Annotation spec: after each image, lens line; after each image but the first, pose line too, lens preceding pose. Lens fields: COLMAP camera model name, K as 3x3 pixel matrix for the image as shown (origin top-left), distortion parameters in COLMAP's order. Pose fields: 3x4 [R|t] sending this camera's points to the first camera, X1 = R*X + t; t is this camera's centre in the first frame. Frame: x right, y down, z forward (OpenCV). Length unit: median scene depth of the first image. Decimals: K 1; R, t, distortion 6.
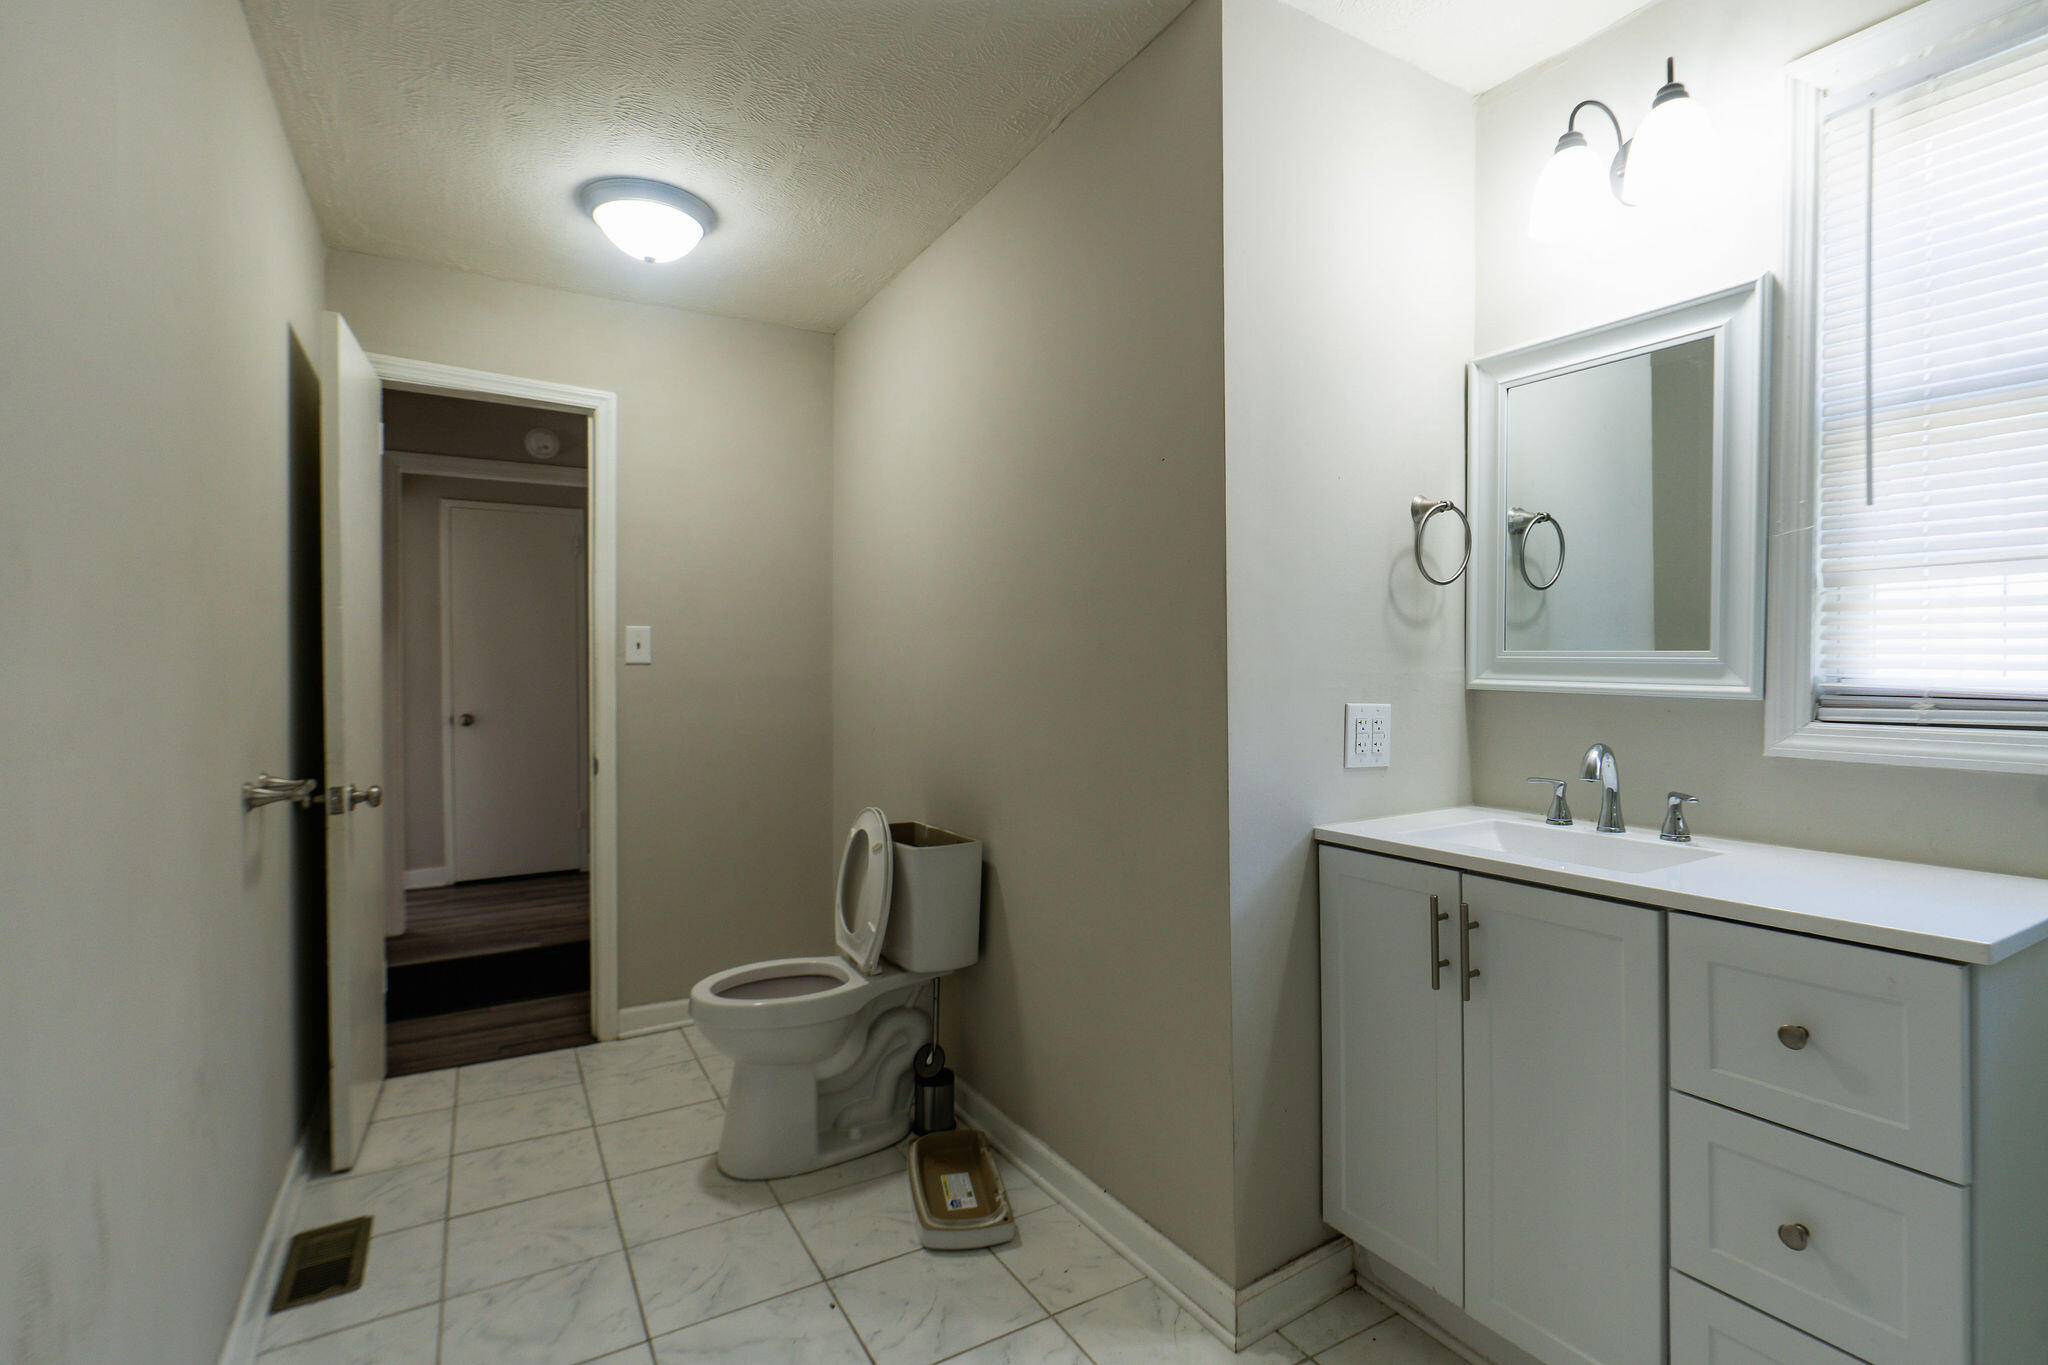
lens RADIAL K [[933.0, 0, 1037.9], [0, 933.0, 675.5], [0, 0, 1]] dist [-0.004285, 0.001242]
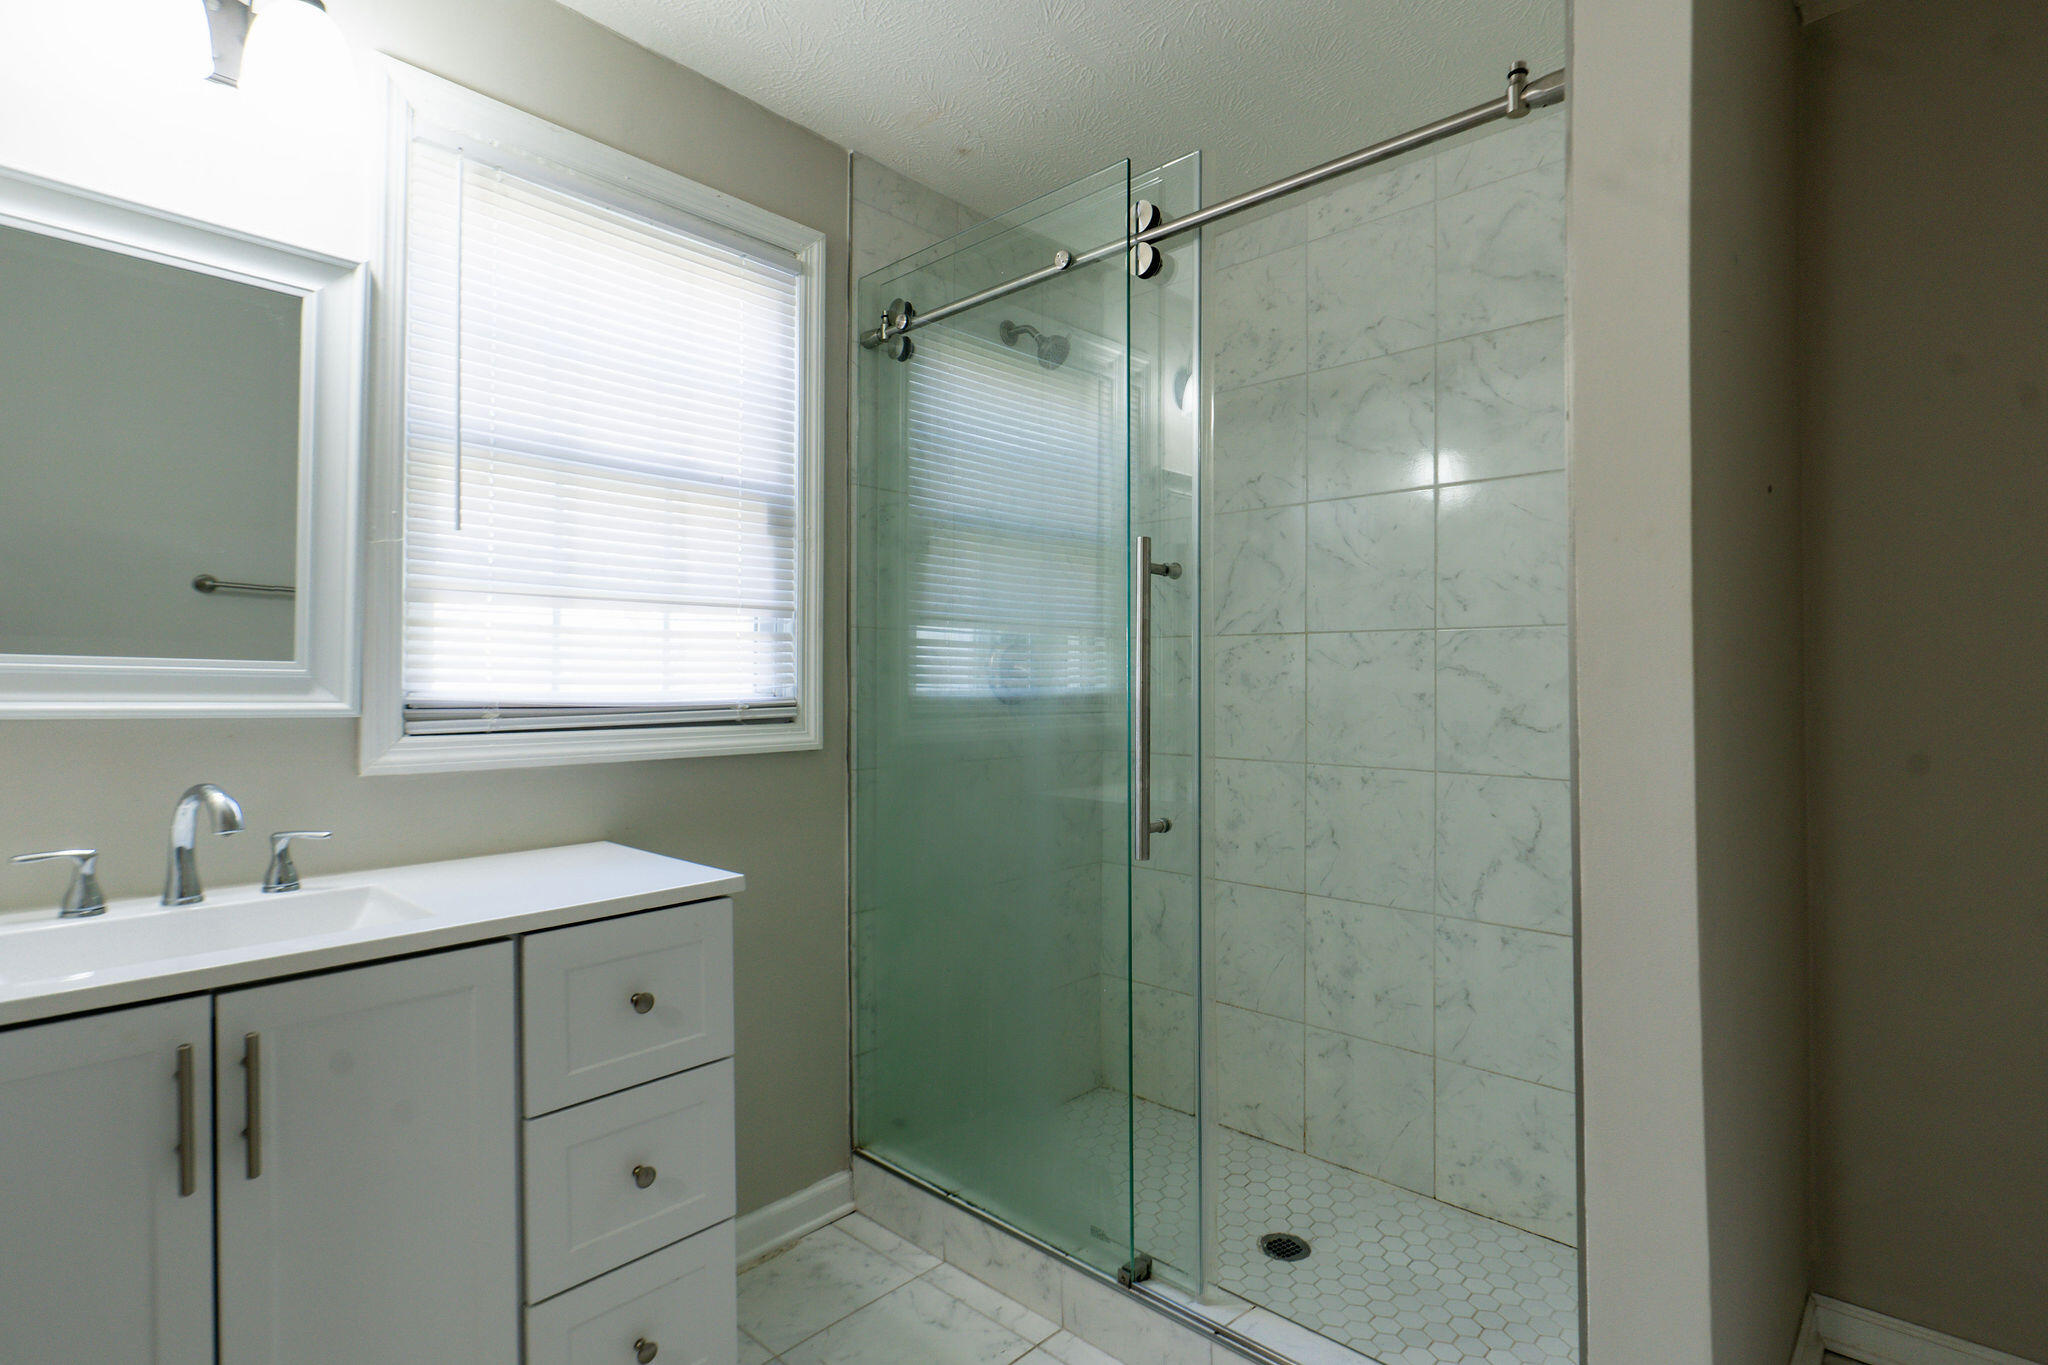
lens RADIAL K [[1028.1, 0, 1024.0], [0, 1028.1, 682.5], [0, 0, 1]] dist [0.001685, 0.000370]
pose [[-0.272077, 0.000537, 0.962275, -0.405396], [0.005481, 0.999984, 0.000992, -0.005089], [-0.962260, 0.005544, -0.272076, 0.666272]]
